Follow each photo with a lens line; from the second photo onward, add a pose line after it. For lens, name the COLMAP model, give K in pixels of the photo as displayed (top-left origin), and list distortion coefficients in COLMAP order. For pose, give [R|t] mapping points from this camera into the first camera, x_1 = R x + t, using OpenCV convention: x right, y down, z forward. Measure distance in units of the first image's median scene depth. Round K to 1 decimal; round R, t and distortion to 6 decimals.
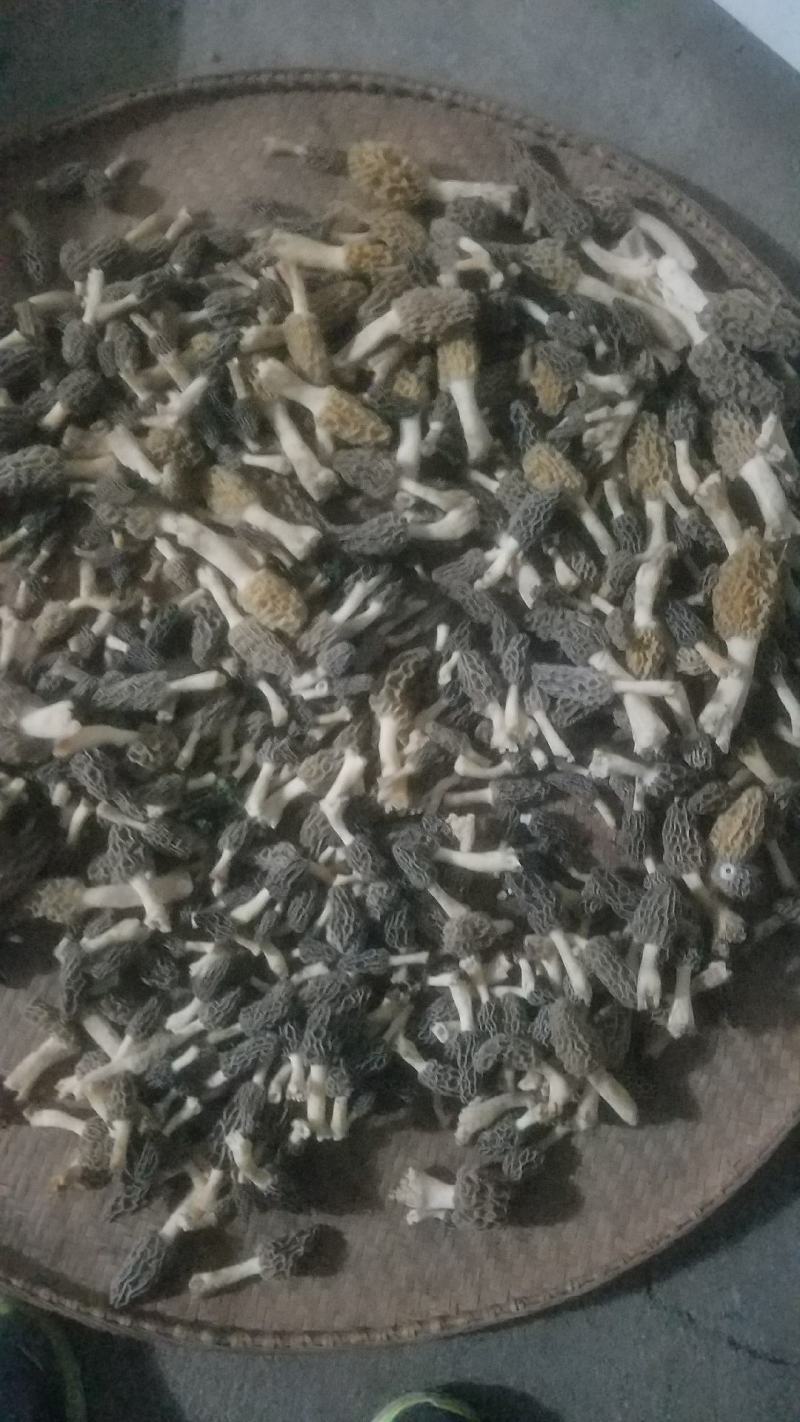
lens RADIAL K [[1140.7, 0, 386.2], [0, 1140.7, 708.6], [0, 0, 1]] dist [-0.011190, -0.015016]
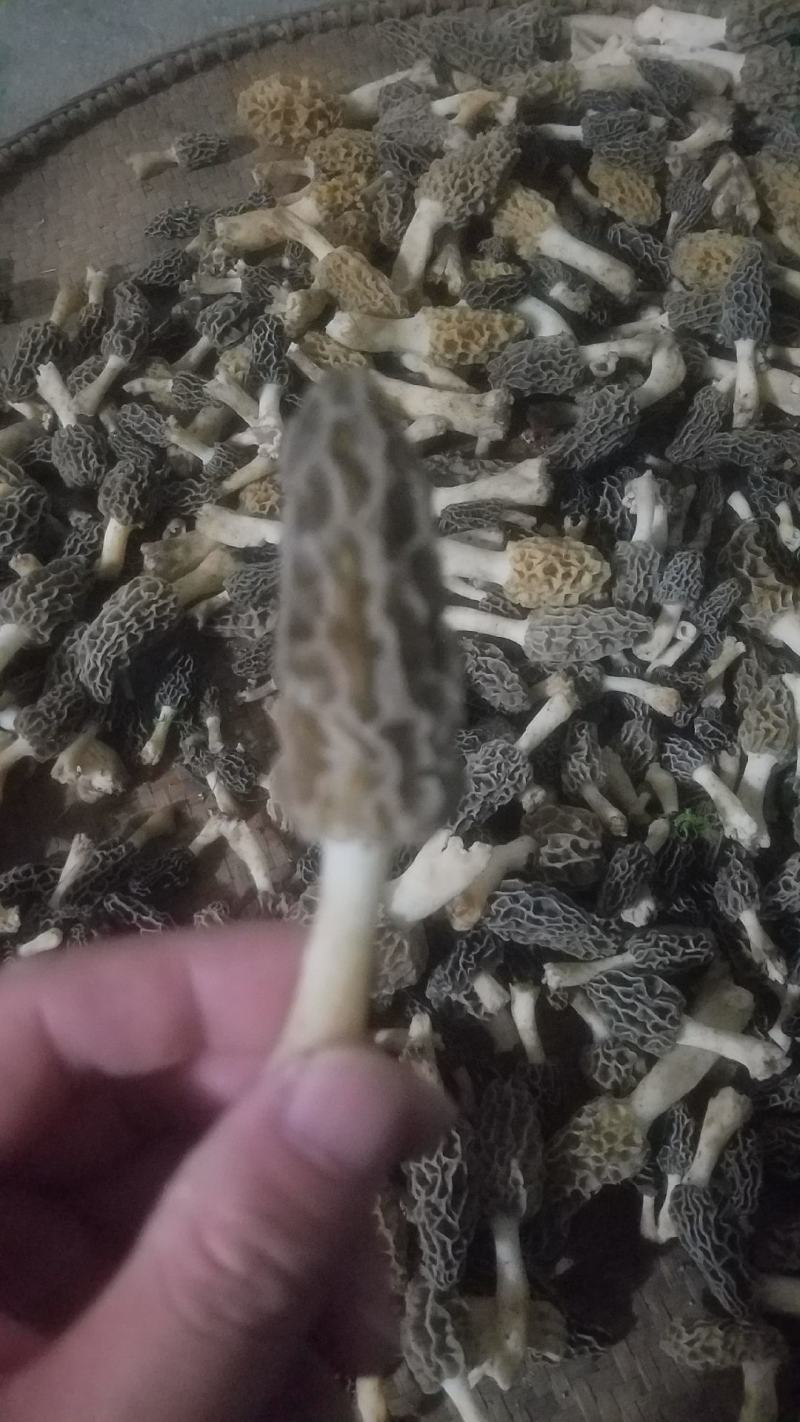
lens RADIAL K [[1117.9, 0, 375.2], [0, 1117.9, 710.2], [0, 0, 1]] dist [-0.003777, -0.000077]
pose [[0.803034, -0.554657, 0.217927, -0.368496], [0.591915, 0.784768, -0.183781, 0.029980], [-0.069086, 0.276577, 0.958505, 0.393603]]
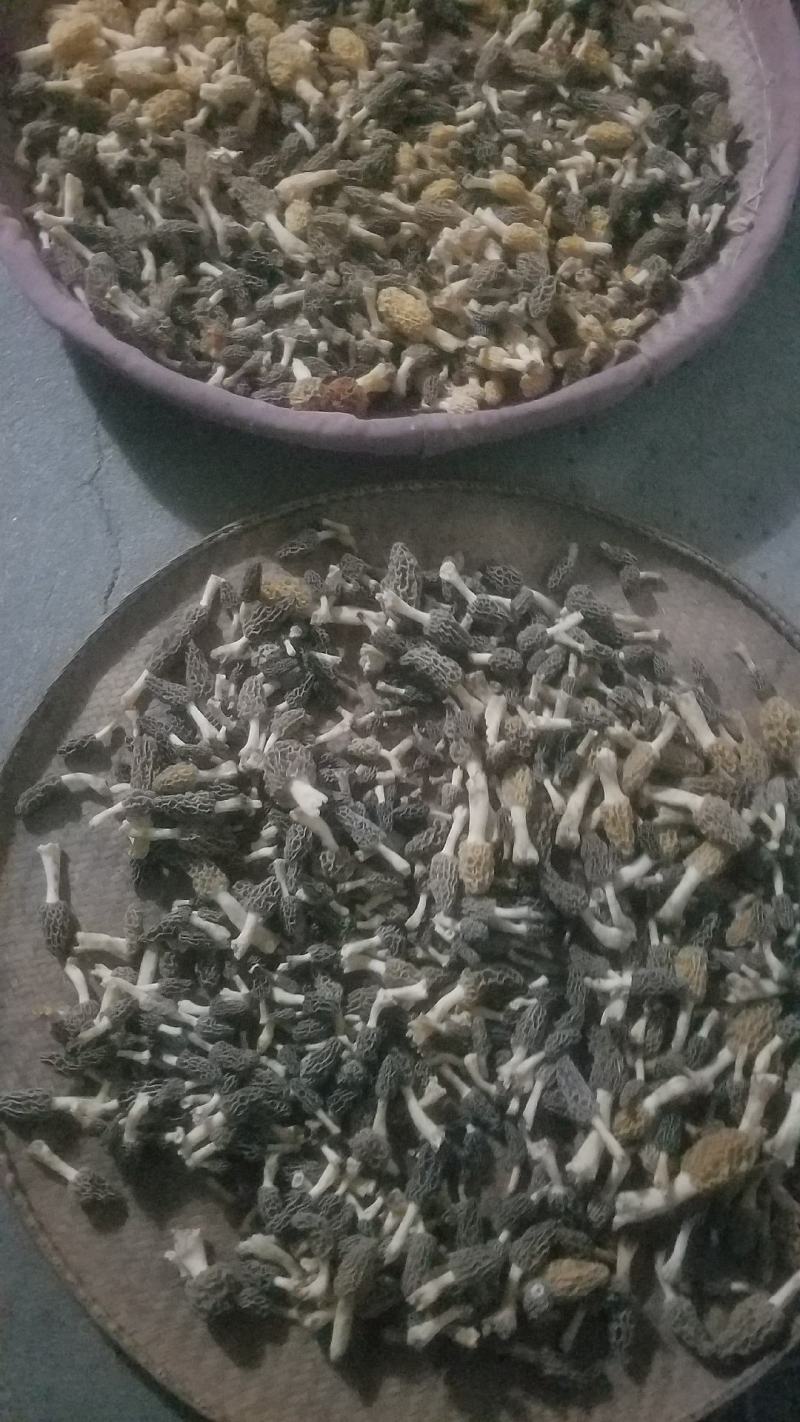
lens RADIAL K [[1089.9, 0, 400.0], [0, 1089.9, 711.0], [0, 0, 1]] dist [0.008858, -0.012164]
pose [[0.617142, 0.752953, -0.228470, 0.002167], [-0.782788, 0.616977, -0.081135, -0.031137], [0.079870, 0.228915, 0.970164, -0.294360]]
